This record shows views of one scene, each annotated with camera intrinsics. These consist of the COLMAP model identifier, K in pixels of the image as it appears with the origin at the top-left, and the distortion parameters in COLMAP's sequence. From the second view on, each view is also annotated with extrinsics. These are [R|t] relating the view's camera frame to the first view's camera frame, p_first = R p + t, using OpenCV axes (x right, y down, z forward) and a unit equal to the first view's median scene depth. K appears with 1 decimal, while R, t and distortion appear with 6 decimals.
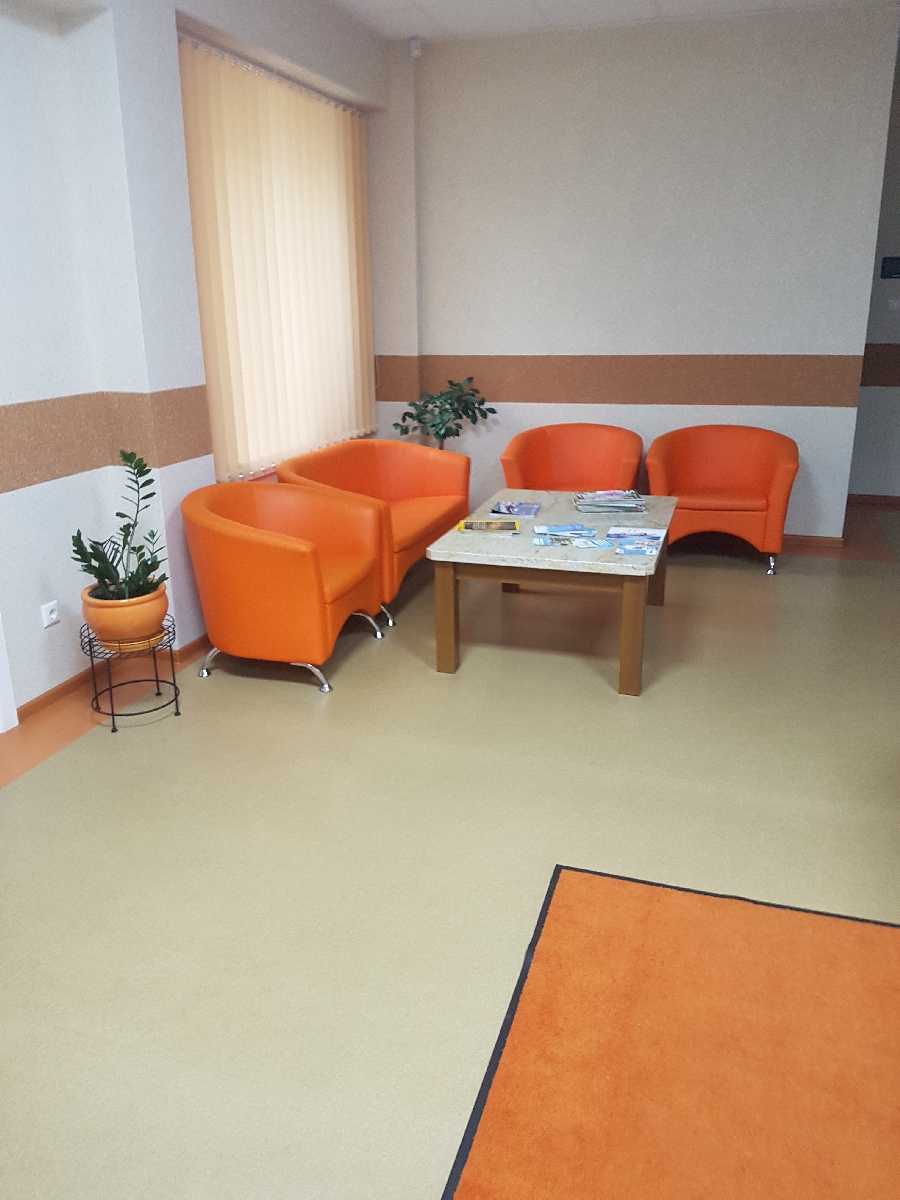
lens RADIAL K [[896.6, 0, 450.0], [0, 896.6, 600.0], [0, 0, 1]] dist [0.179074, -0.319881]
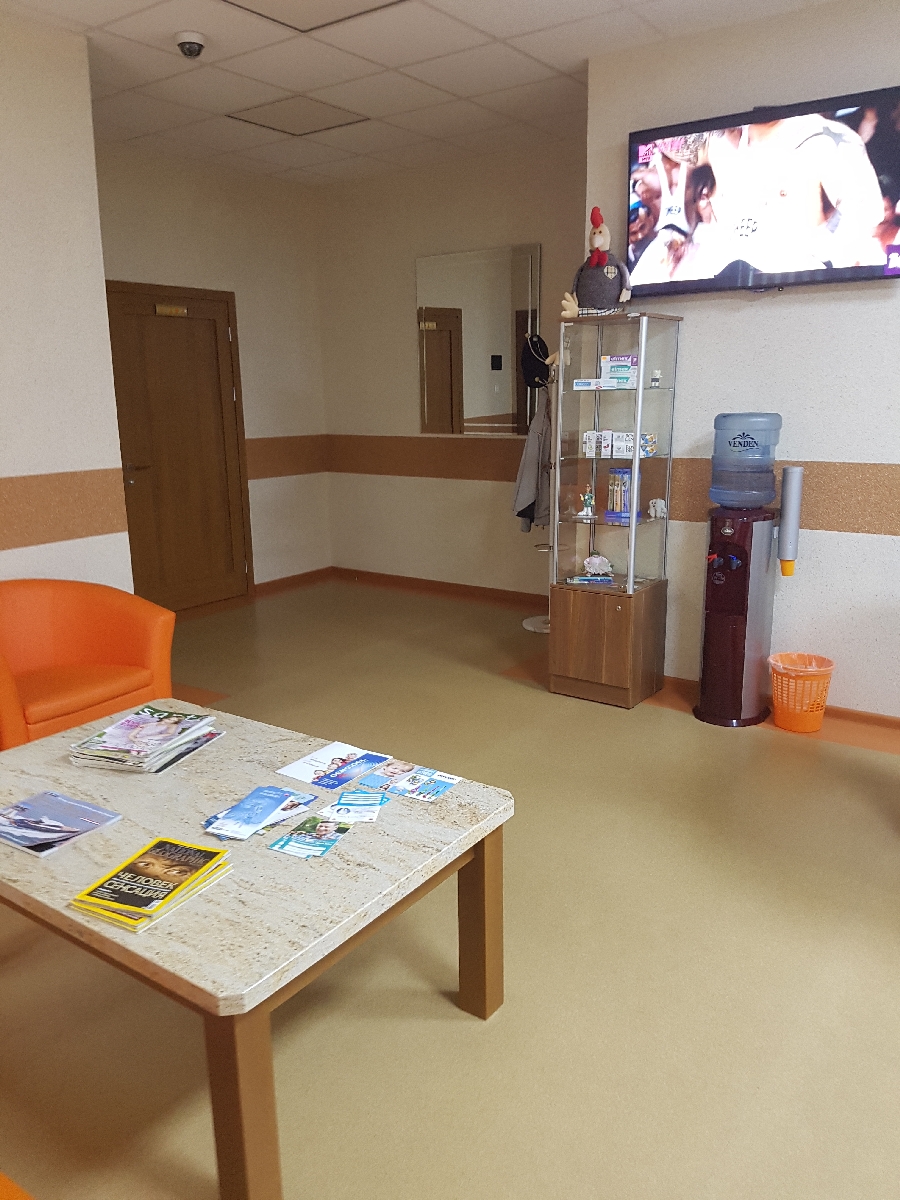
lens RADIAL K [[896.6, 0, 450.0], [0, 896.6, 600.0], [0, 0, 1]] dist [0.179074, -0.319881]
pose [[0.306685, -0.213616, 0.927530, -0.224616], [0.311102, 0.943464, 0.114421, -0.160840], [-0.899533, 0.253465, 0.355802, 0.493180]]
